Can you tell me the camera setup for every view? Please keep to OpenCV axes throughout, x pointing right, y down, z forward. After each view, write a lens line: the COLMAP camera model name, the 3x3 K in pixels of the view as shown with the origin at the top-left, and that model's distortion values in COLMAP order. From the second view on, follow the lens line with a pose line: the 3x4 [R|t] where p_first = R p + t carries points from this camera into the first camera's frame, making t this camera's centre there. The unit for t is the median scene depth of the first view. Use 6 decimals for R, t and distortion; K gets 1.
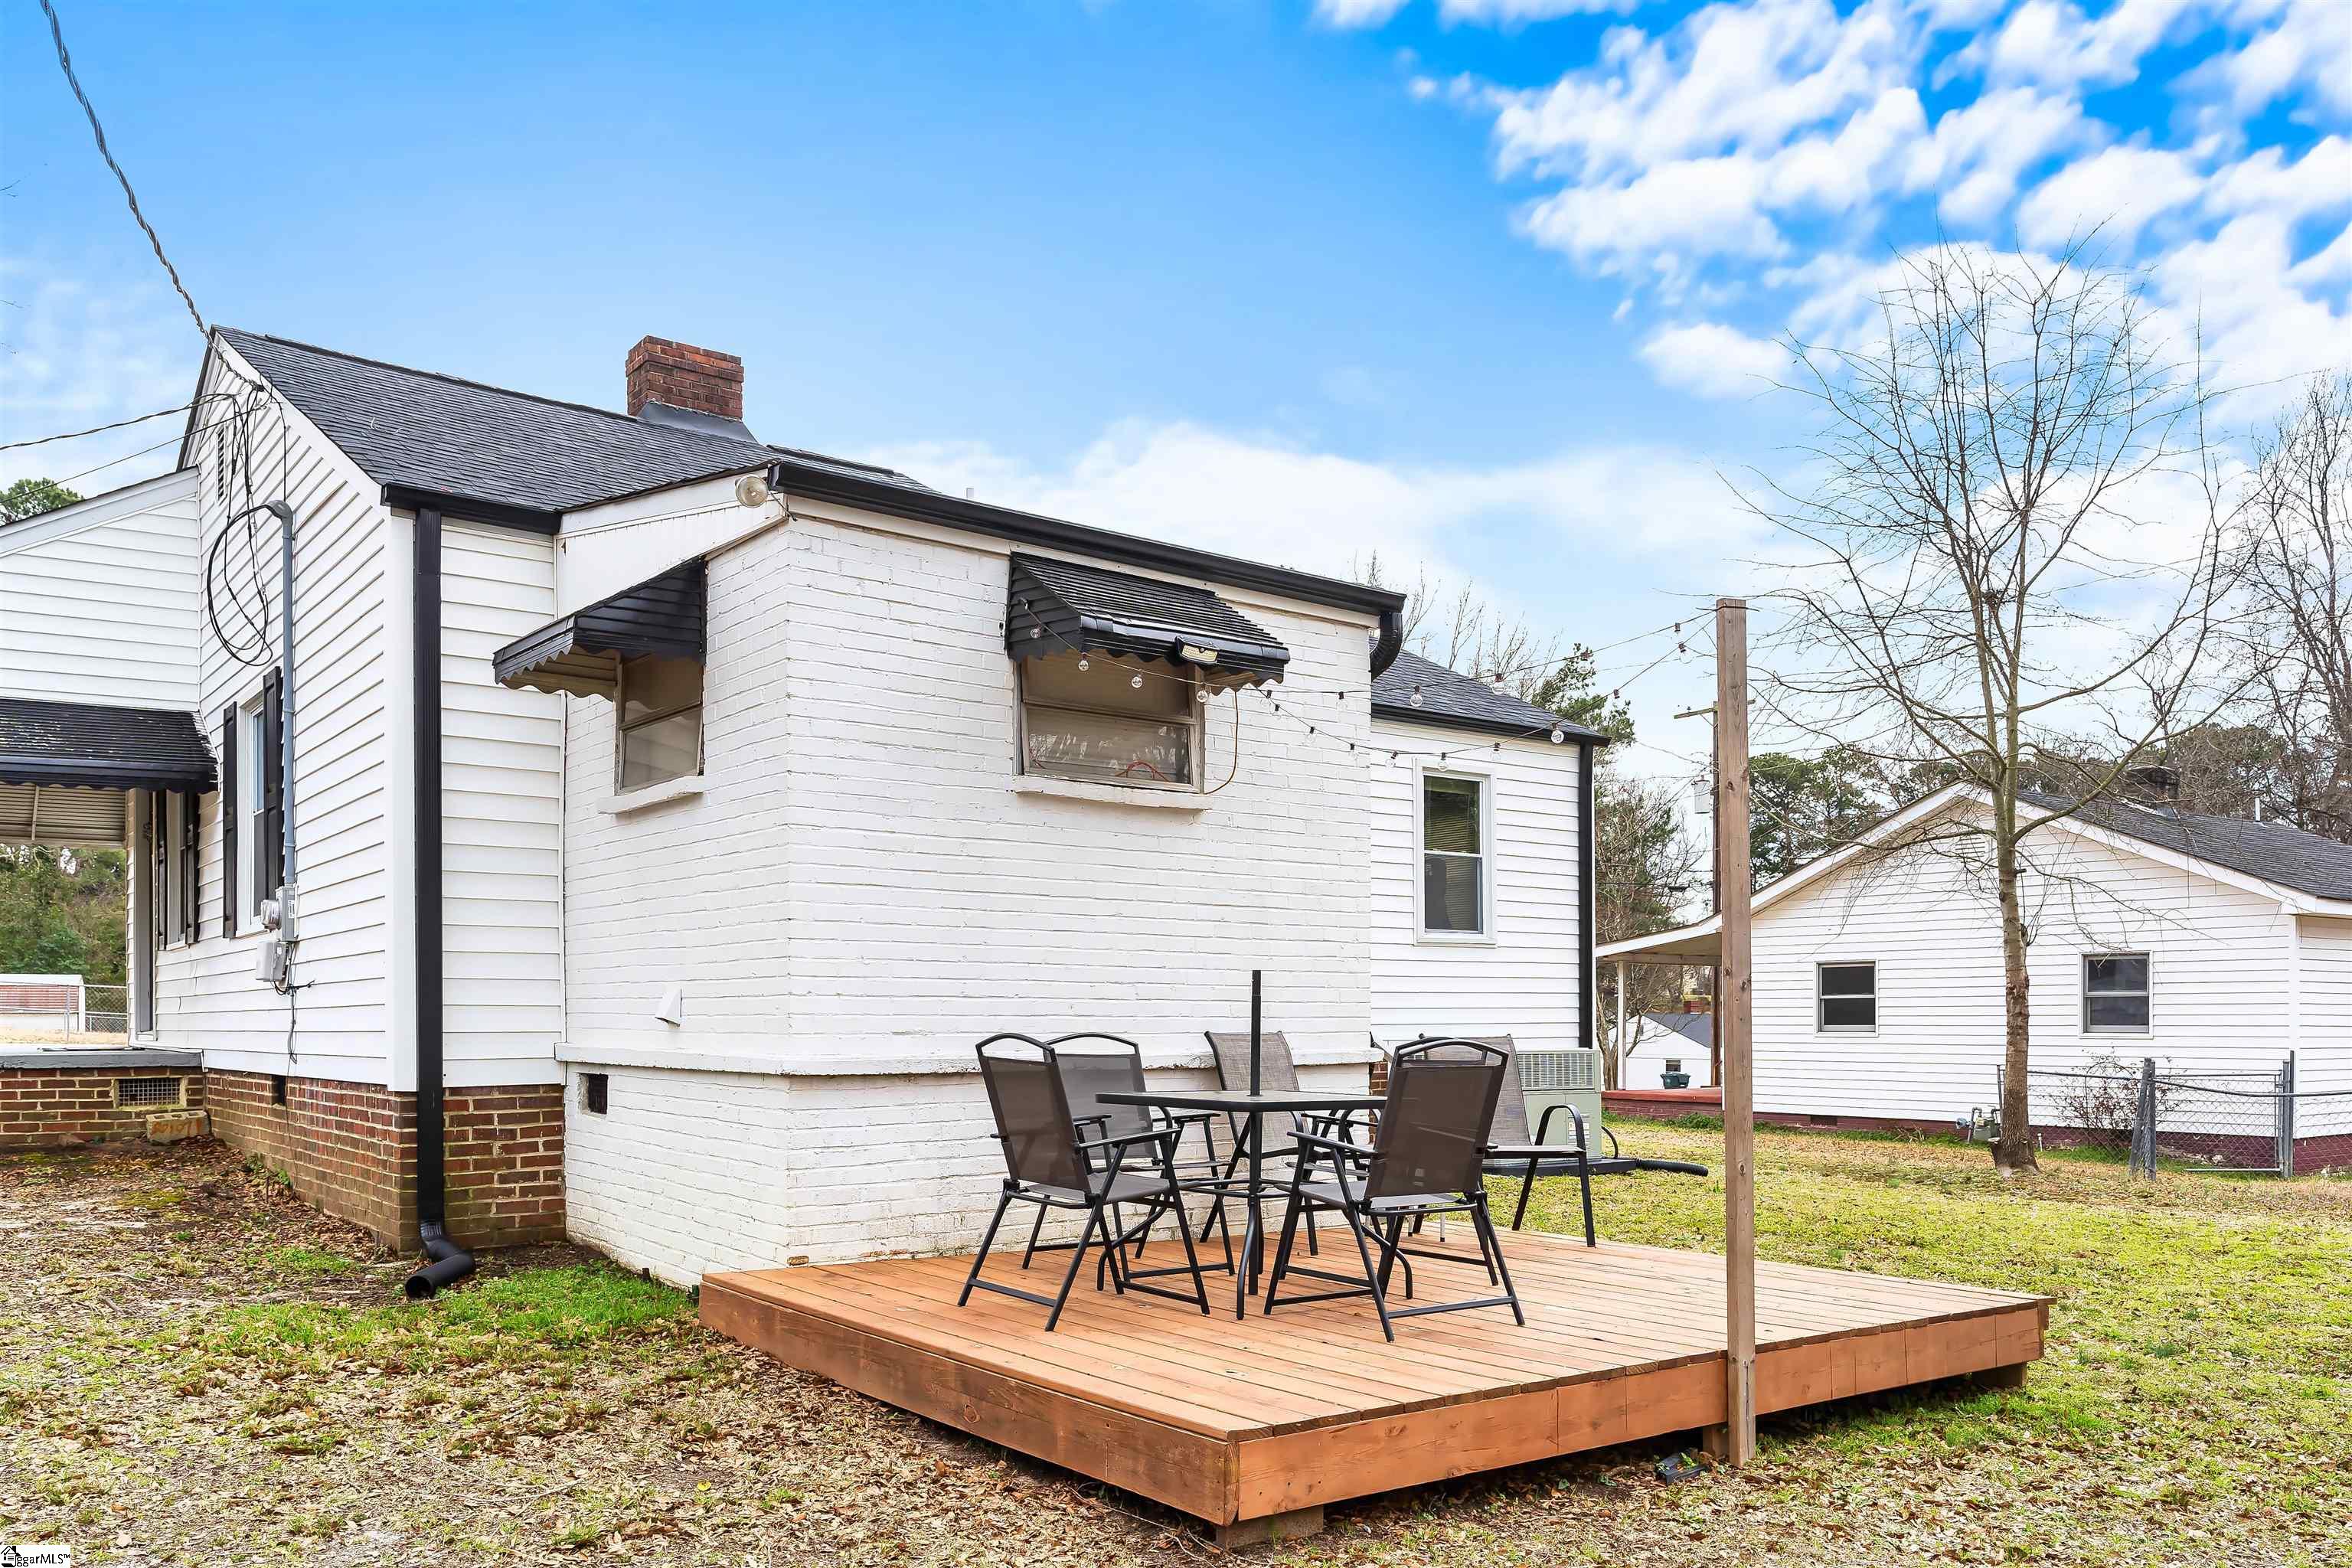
lens RADIAL K [[1808.4, 0, 1183.7], [0, 1808.4, 815.0], [0, 0, 1]] dist [0.002976, 0.005194]
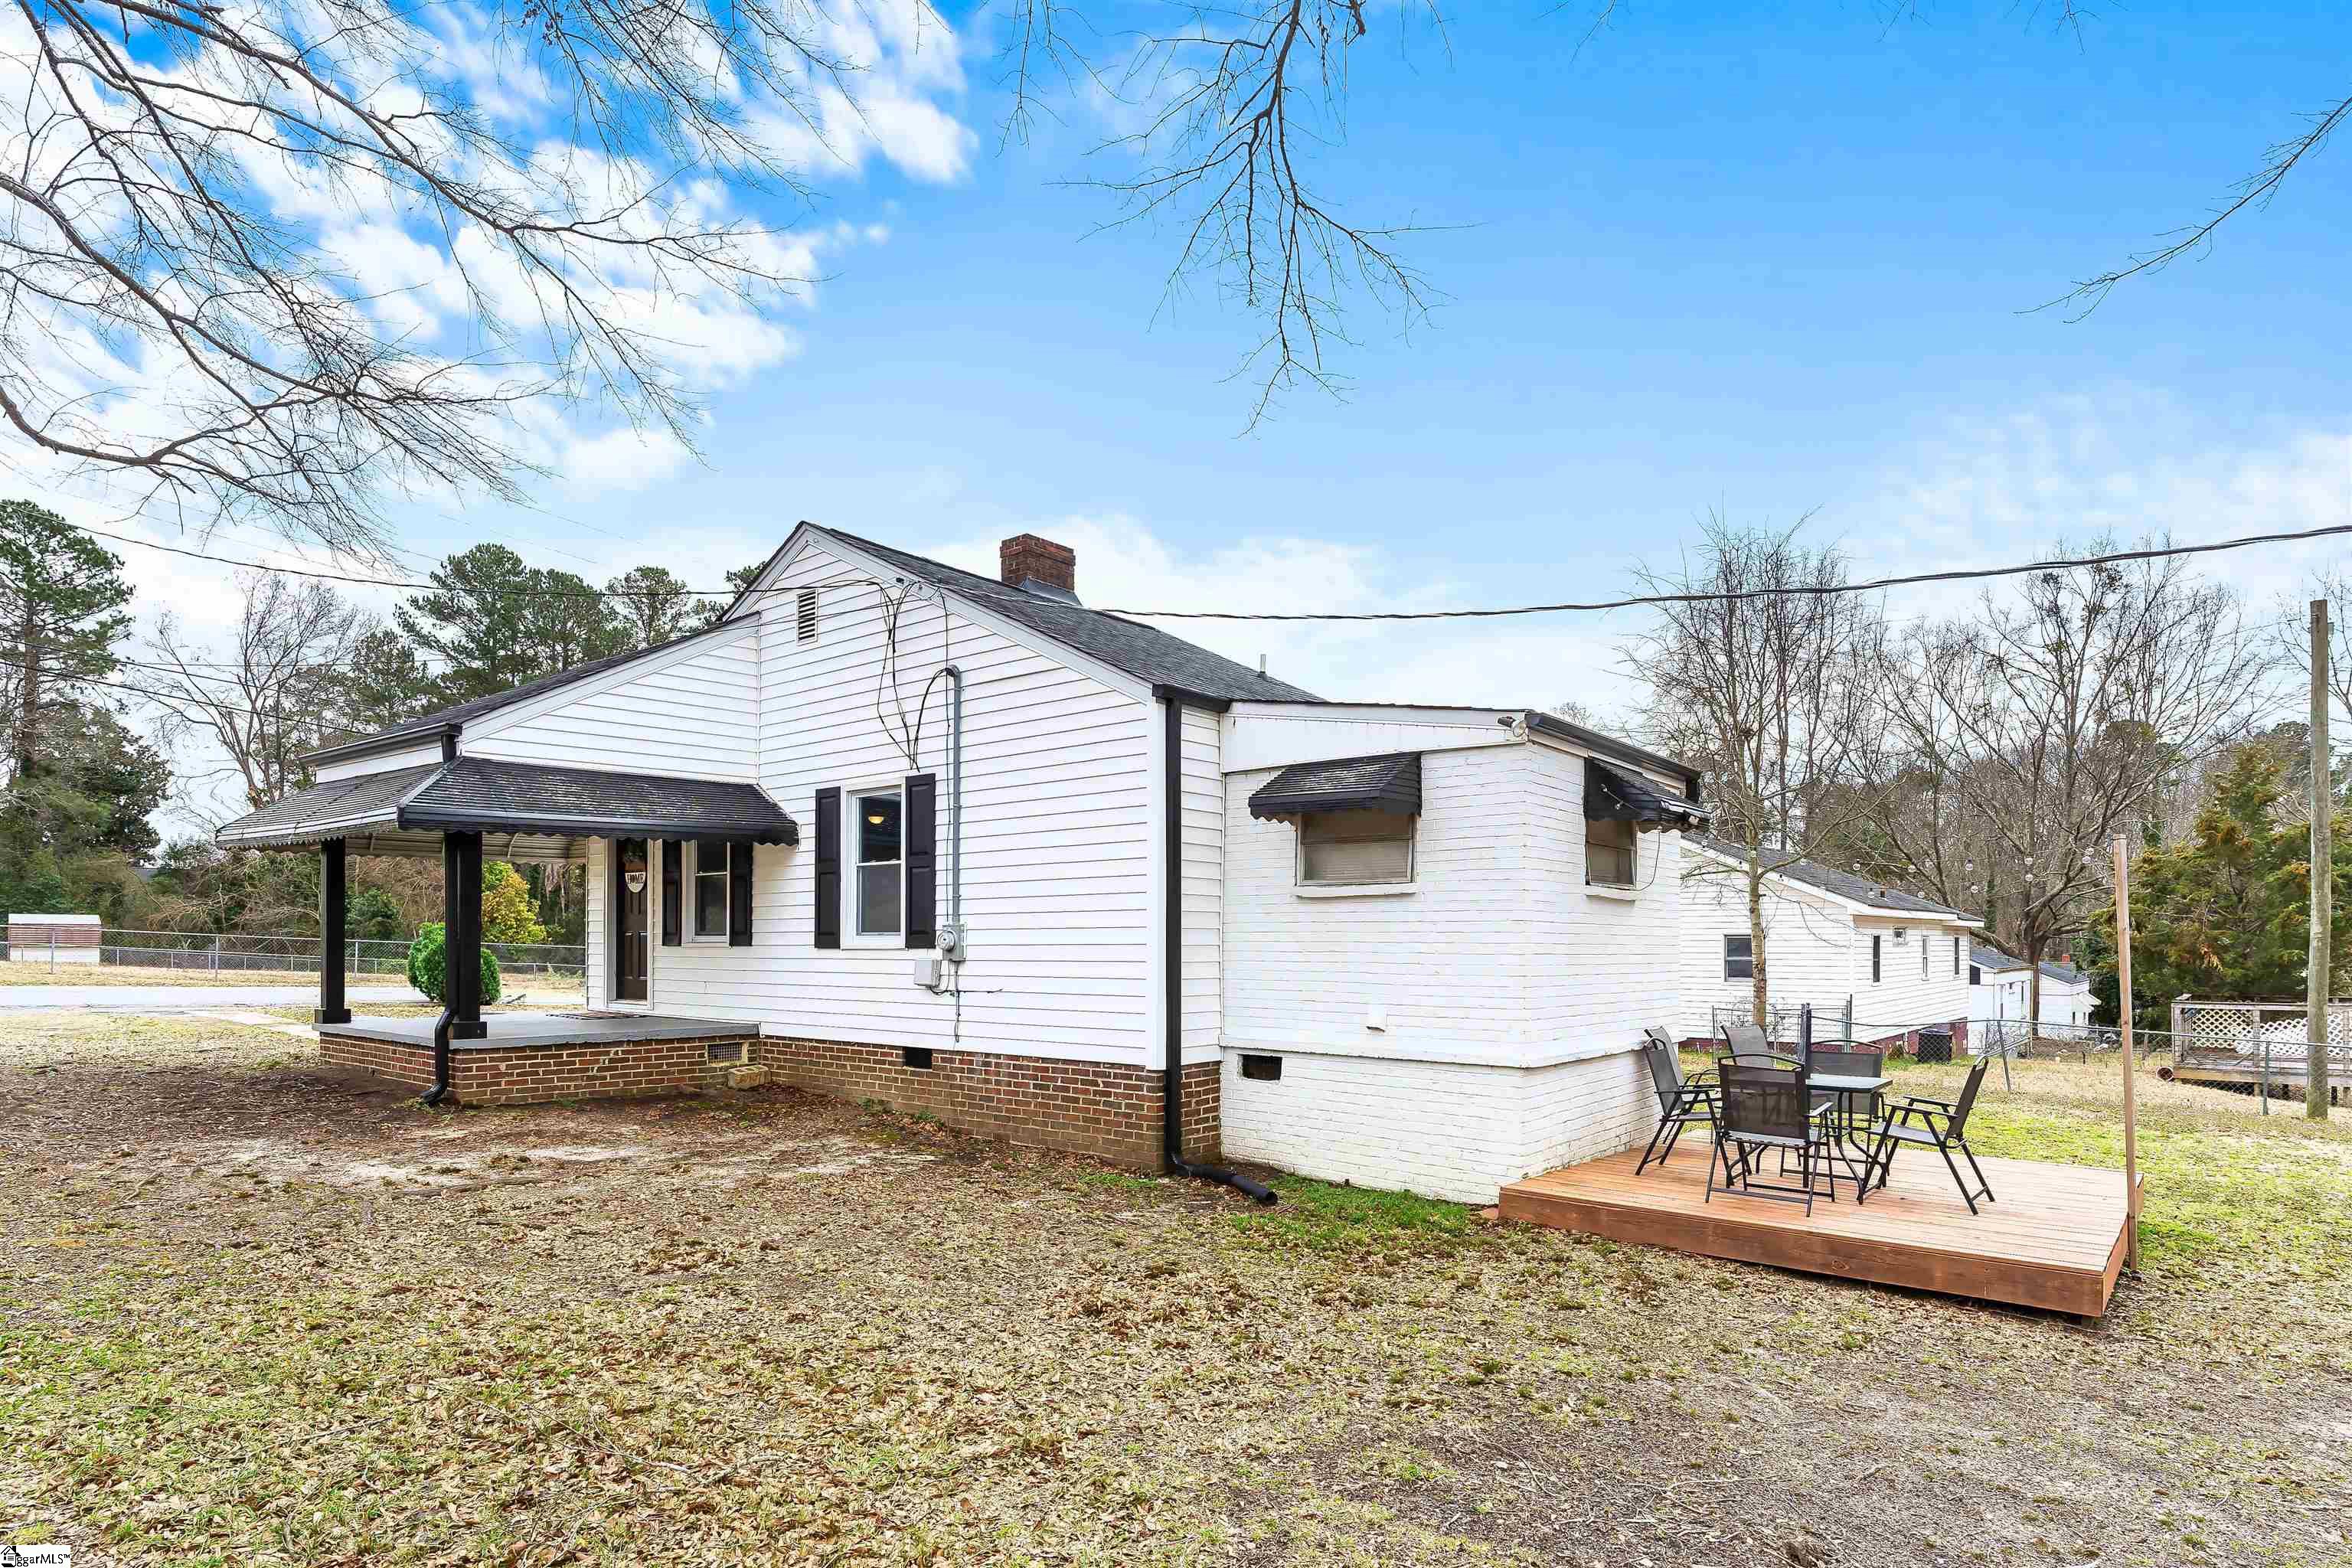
lens RADIAL K [[1289.3, 0, 1176.0], [0, 1289.3, 784.0], [0, 0, 1]] dist [-0.004385, 0.000094]
pose [[0.973853, 0.031698, 0.224957, -0.672797], [-0.029731, 0.999484, -0.012124, -0.082238], [-0.225226, 0.005119, 0.974293, -0.096549]]
